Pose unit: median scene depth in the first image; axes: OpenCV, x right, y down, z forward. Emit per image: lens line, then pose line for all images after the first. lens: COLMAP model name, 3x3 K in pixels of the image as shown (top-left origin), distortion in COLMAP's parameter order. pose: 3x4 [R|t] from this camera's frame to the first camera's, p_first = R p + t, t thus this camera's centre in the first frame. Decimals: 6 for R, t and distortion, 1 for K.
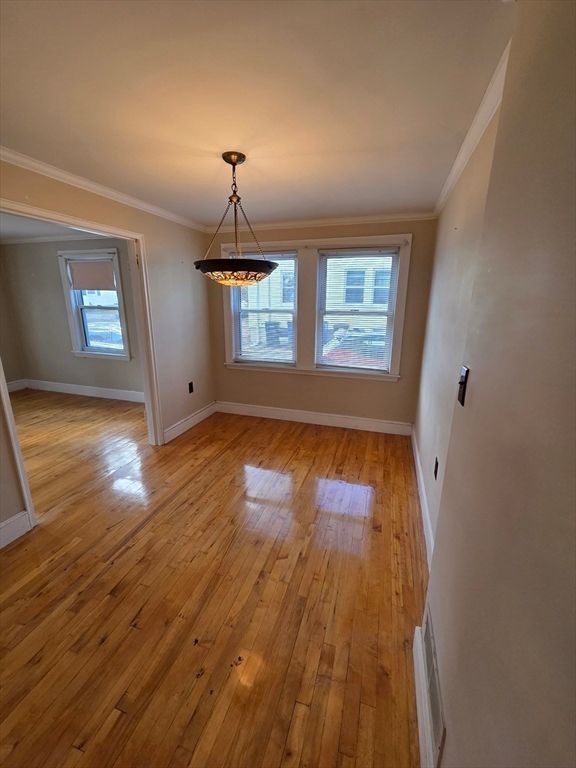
lens RADIAL K [[318.4, 0, 286.0], [0, 318.4, 381.4], [0, 0, 1]] dist [-0.002714, -0.000704]
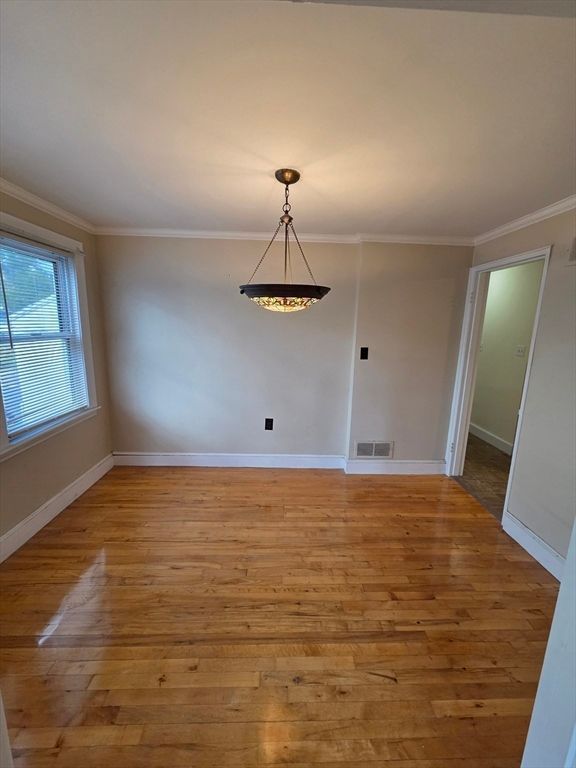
lens RADIAL K [[318.4, 0, 288.7], [0, 318.4, 384.7], [0, 0, 1]] dist [-0.002714, -0.000704]
pose [[-0.334562, -0.204927, 0.919822, -0.890277], [0.213164, 0.934314, 0.285689, -0.313272], [-0.917948, 0.291654, -0.268903, 1.106359]]
